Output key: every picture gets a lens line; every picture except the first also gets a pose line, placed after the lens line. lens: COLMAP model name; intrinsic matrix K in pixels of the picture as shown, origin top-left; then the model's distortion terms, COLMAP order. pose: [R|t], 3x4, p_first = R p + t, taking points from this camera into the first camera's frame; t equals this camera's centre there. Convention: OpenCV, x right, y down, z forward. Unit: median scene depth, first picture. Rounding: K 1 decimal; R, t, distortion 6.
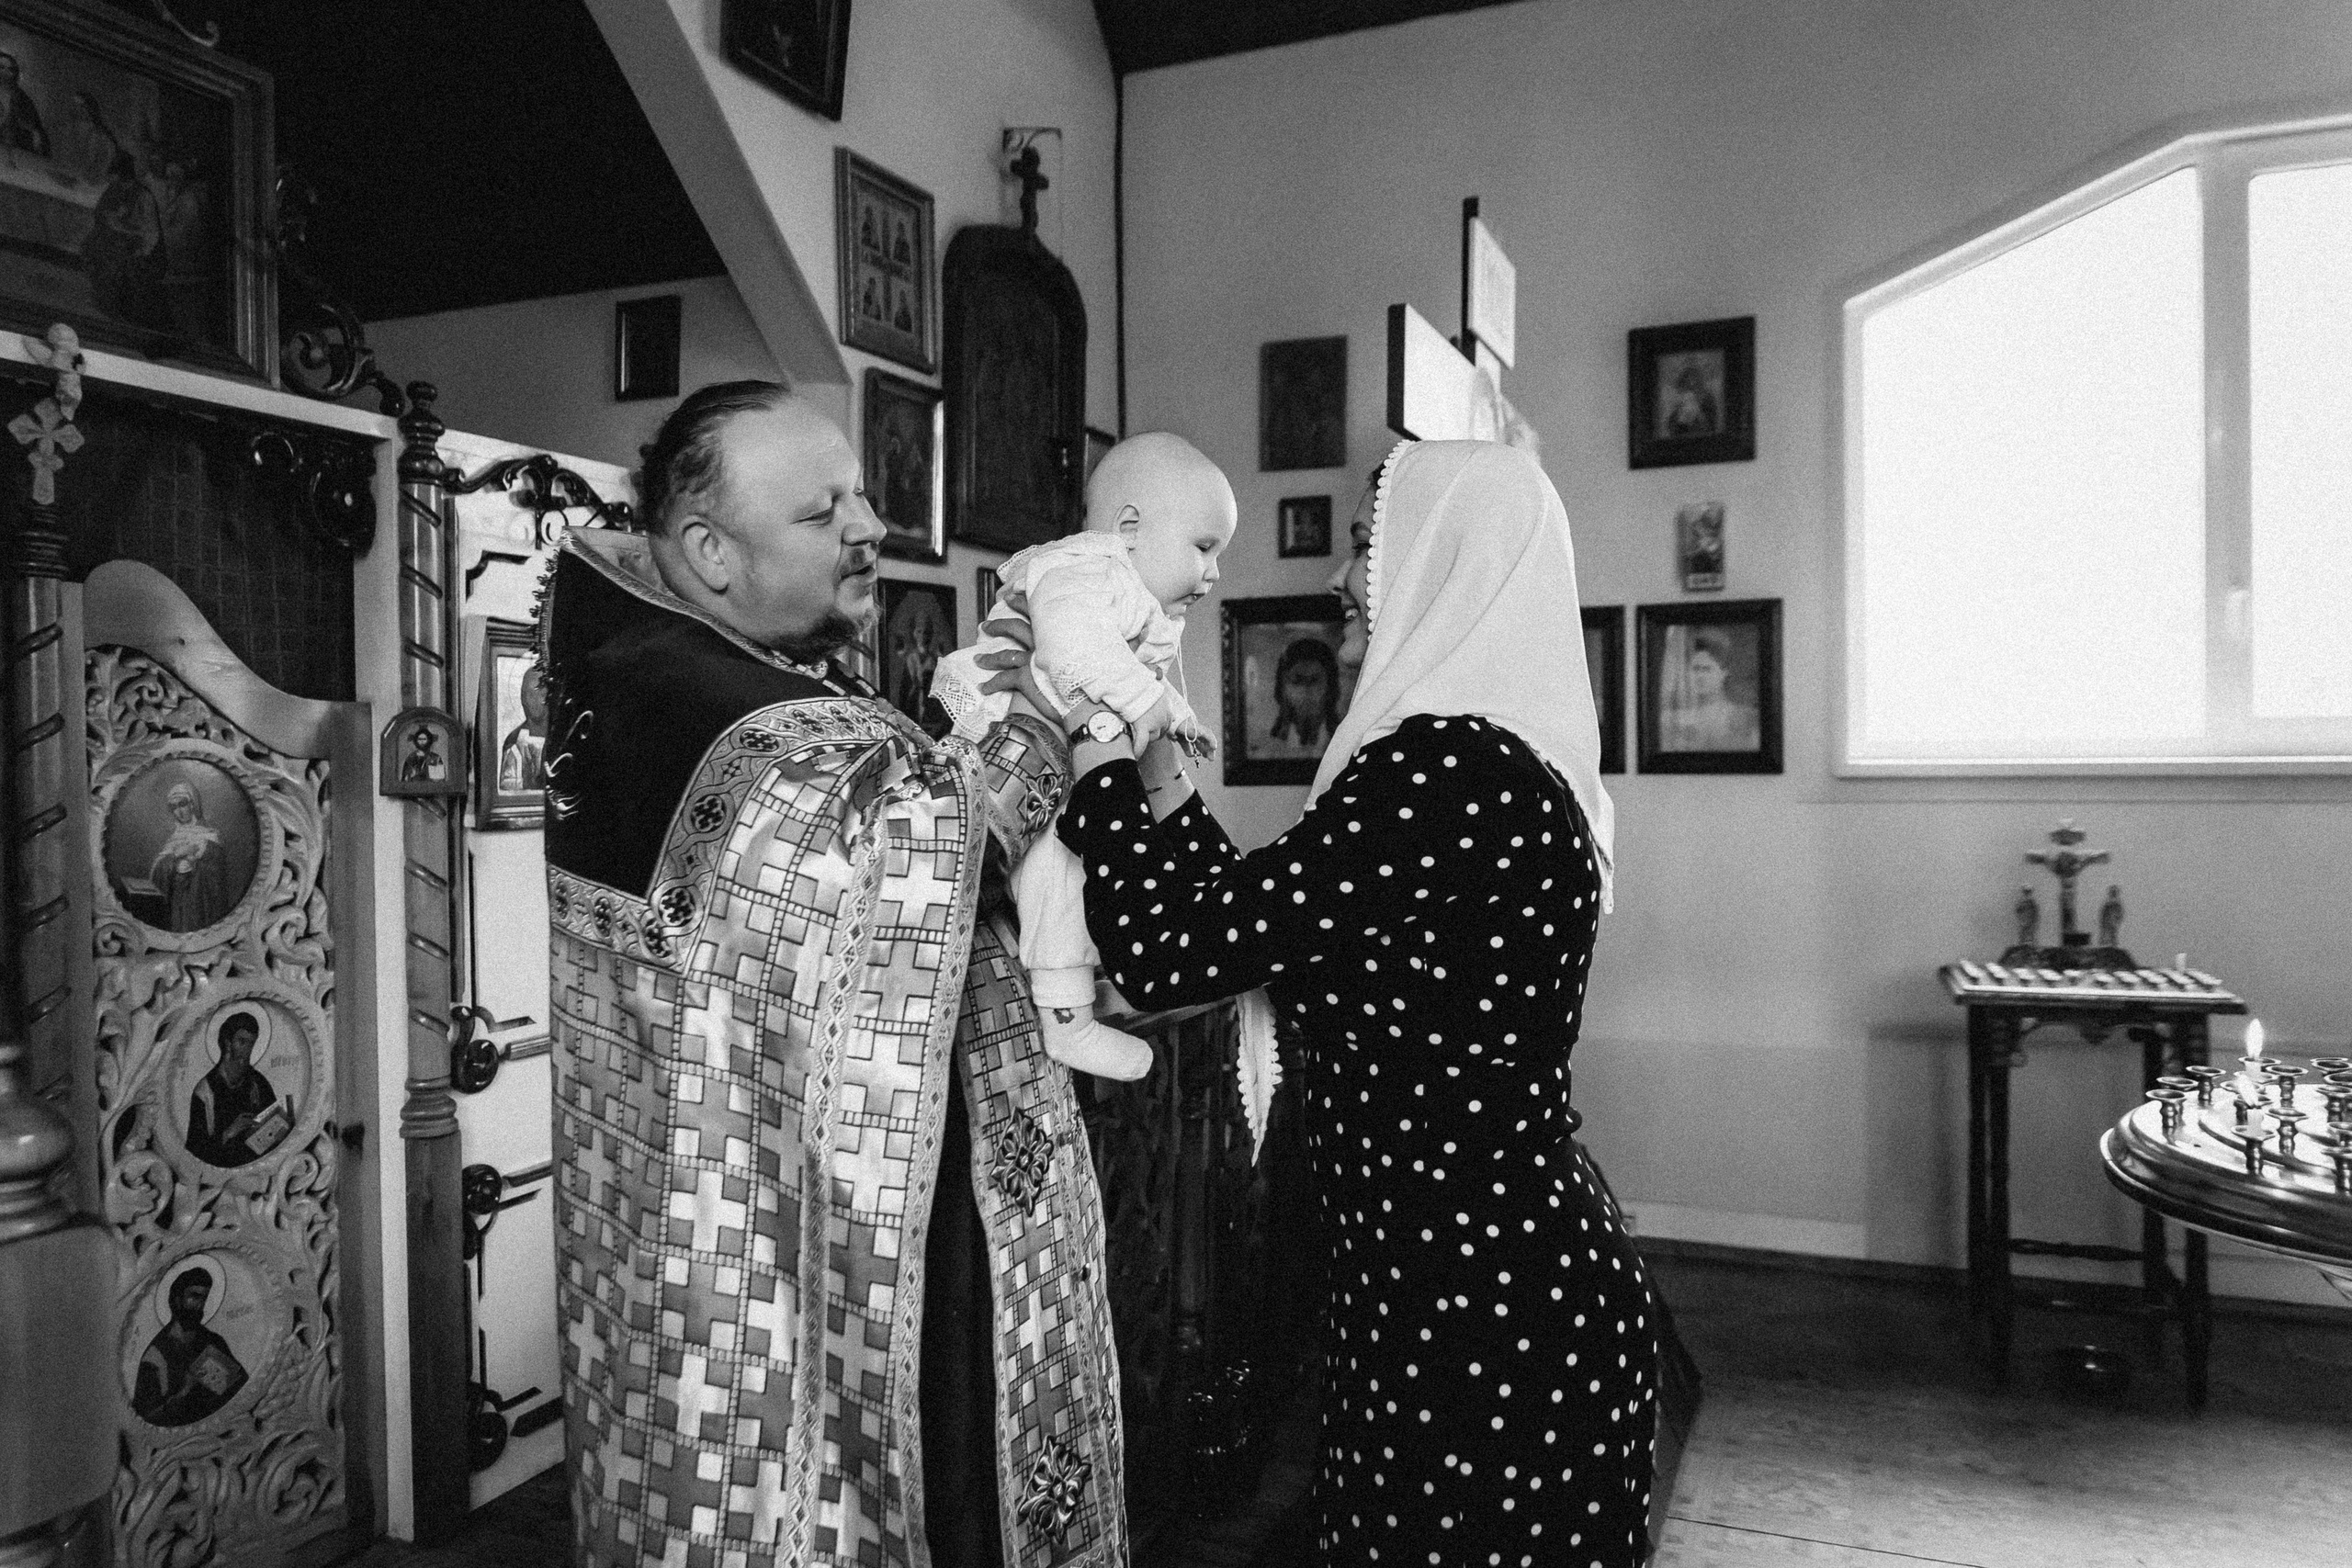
lens RADIAL K [[1629.9, 0, 1229.3], [0, 1629.9, 798.7], [0, 0, 1]] dist [0.001815, -0.010965]
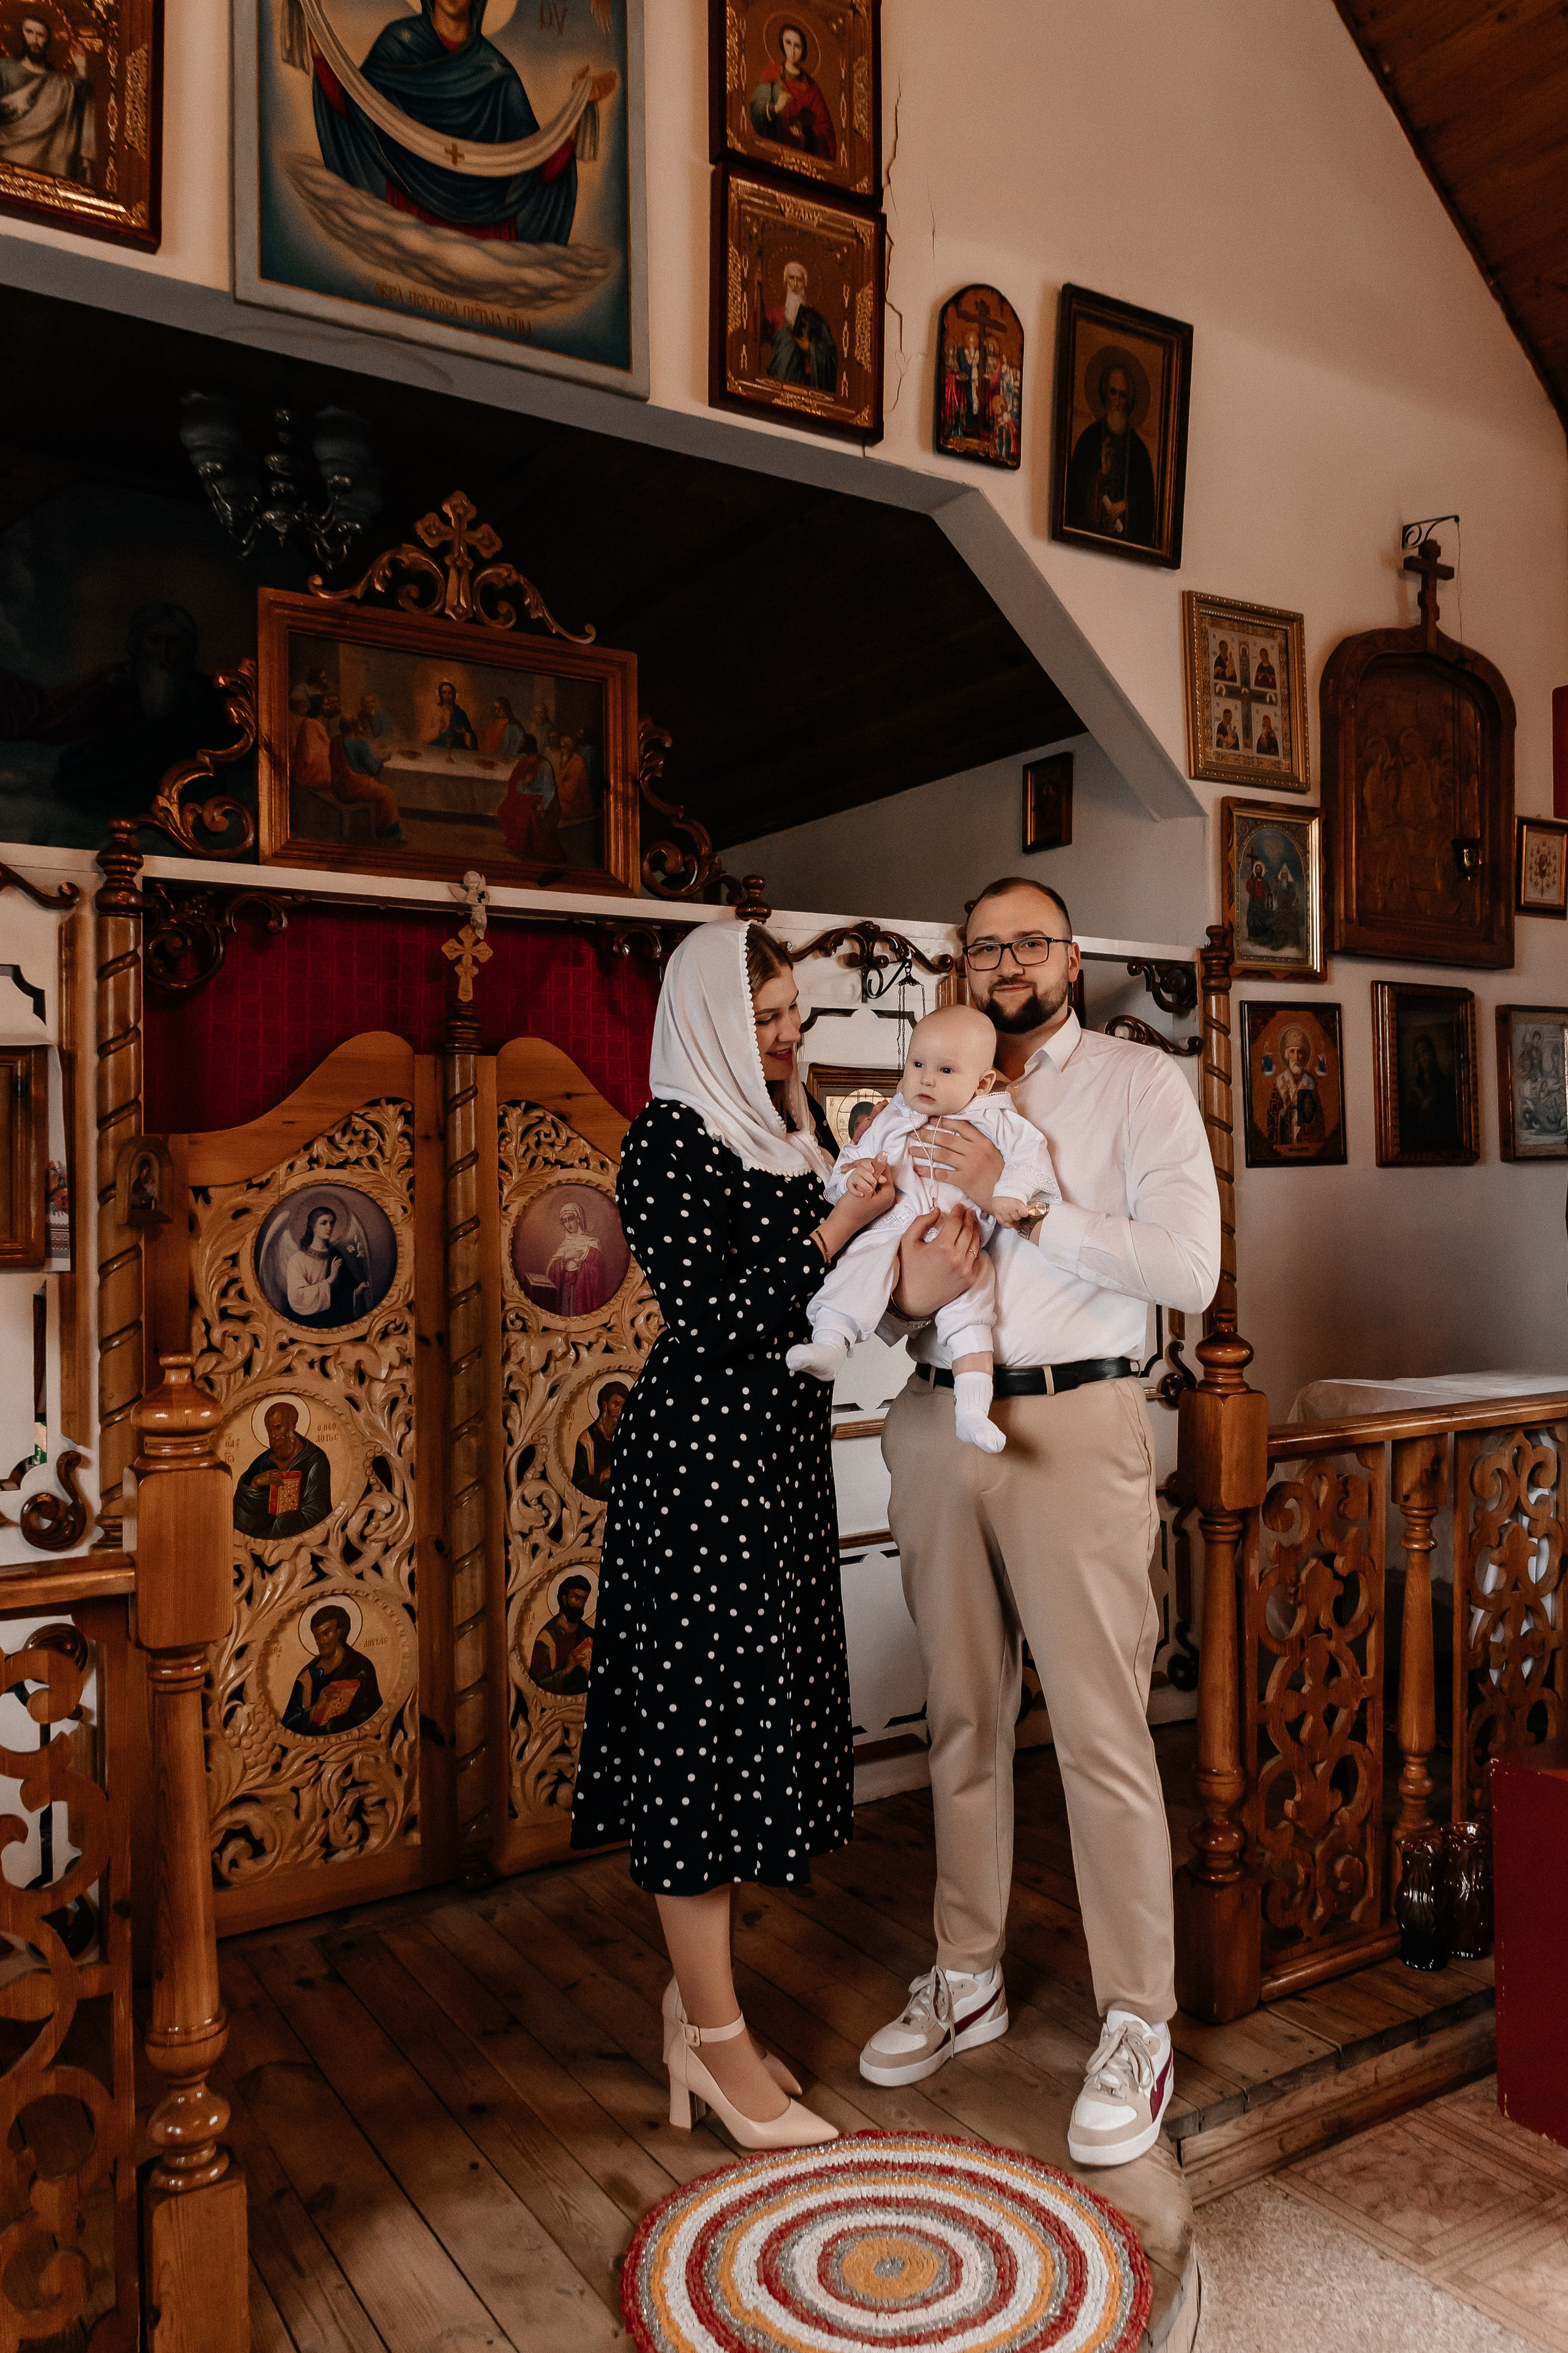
lens RADIAL K [[1630.6, 0, 770.1], [0, 1630.6, 1173.3], [0, 0, 1]] dist [0.001815, -0.010965]
pose [[0.824995, -0.000707, -0.565140, 0.228080], [-0.012877, 0.999716, -0.020047, -0.008692], [0.564993, 0.023816, 0.824752, 0.003860]]
